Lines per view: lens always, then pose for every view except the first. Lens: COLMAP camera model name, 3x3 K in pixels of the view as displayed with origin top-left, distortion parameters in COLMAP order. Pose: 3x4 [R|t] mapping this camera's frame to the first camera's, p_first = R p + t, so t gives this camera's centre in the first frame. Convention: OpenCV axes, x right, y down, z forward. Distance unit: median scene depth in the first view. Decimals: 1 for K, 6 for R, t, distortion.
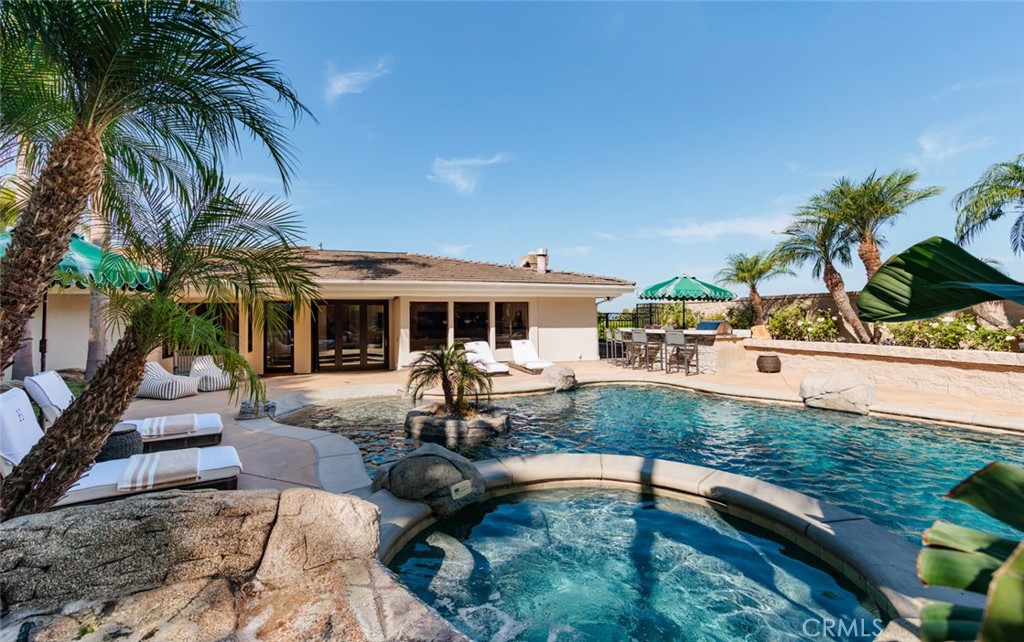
lens RADIAL K [[447.0, 0, 515.7], [0, 447.0, 319.0], [0, 0, 1]] dist [-0.005432, -0.000108]
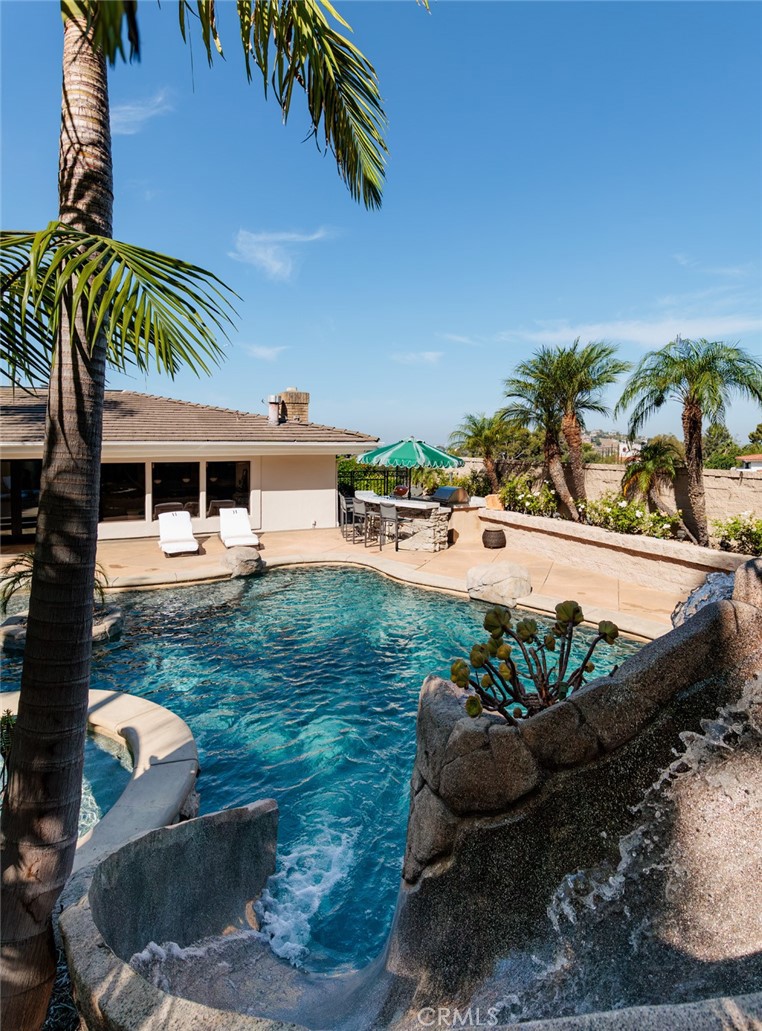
lens RADIAL K [[575.1, 0, 395.4], [0, 575.1, 447.5], [0, 0, 1]] dist [0.035540, 0.000132]
pose [[0.996434, 0.005004, 0.084222, 0.230183], [-0.005701, 0.999951, 0.008044, -0.080297], [-0.084178, -0.008495, 0.996415, -0.129911]]
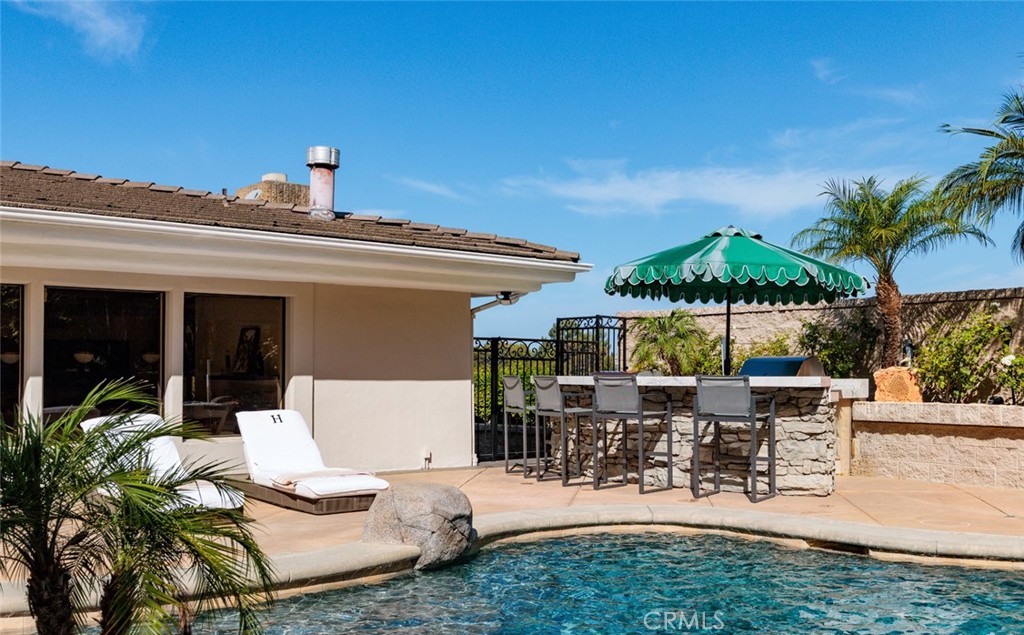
lens RADIAL K [[1005.8, 0, 582.4], [0, 1005.8, 370.7], [0, 0, 1]] dist [-0.106731, 0.000000]
pose [[0.937706, 0.007305, 0.347354, -0.023876], [-0.005149, 0.999961, -0.007130, 0.023186], [-0.347393, 0.004898, 0.937707, 0.239262]]
